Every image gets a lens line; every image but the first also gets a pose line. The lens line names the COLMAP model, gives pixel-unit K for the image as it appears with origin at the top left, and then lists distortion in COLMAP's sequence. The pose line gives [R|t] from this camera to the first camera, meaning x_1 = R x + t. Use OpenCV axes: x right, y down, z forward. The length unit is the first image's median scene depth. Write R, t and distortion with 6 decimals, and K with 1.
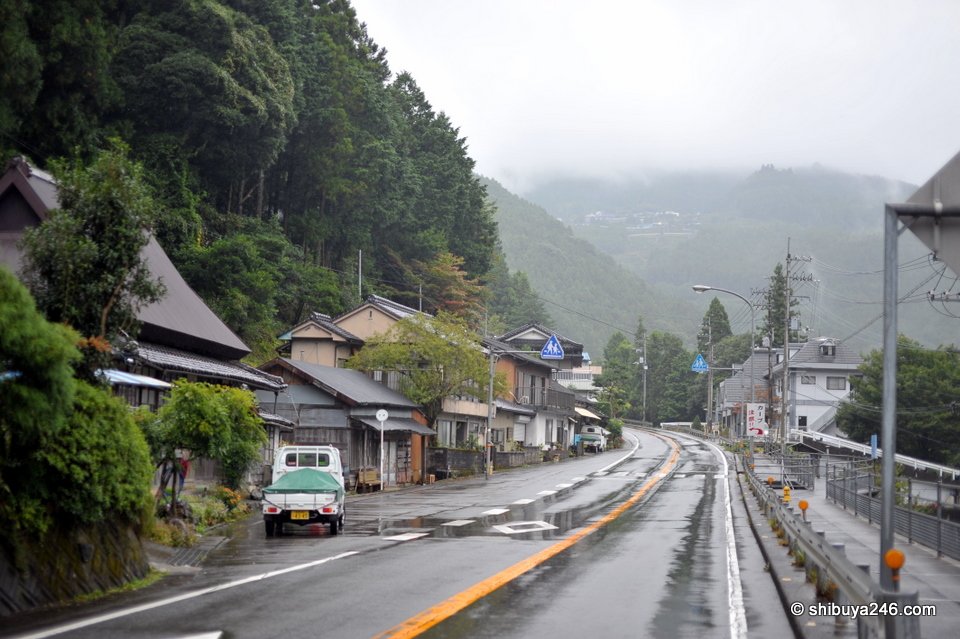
lens RADIAL K [[1337.9, 0, 477.9], [0, 1337.9, 319.1], [0, 0, 1]] dist [-0.053334, 0.000000]
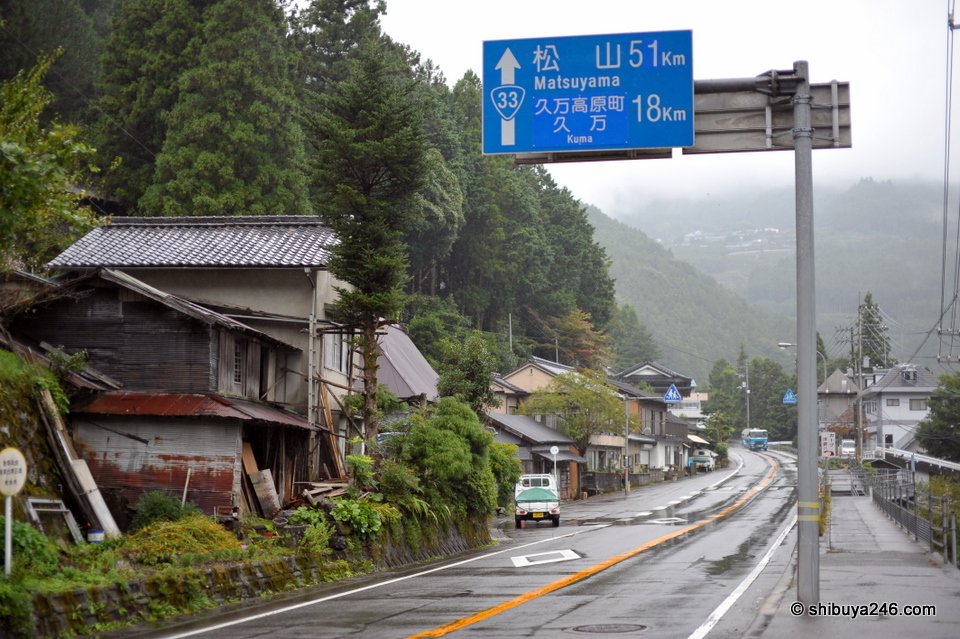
lens RADIAL K [[1337.9, 0, 484.7], [0, 1337.9, 318.8], [0, 0, 1]] dist [-0.053334, 0.000000]
pose [[0.997008, -0.032840, -0.069976, -0.021195], [0.031660, 0.999338, -0.017913, -0.021839], [0.070518, 0.015644, 0.997388, -0.206768]]
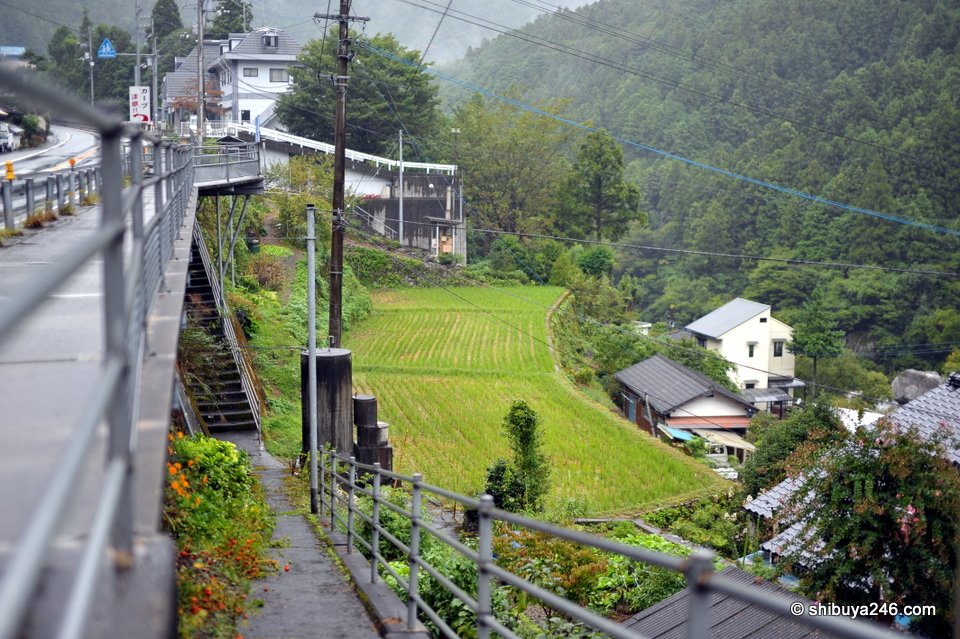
lens RADIAL K [[1337.9, 0, 478.6], [0, 1337.9, 322.5], [0, 0, 1]] dist [-0.053334, 0.000000]
pose [[0.927419, -0.074036, 0.366623, 0.048521], [-0.009335, 0.975326, 0.220572, 0.011282], [-0.373907, -0.207985, 0.903845, 0.046641]]
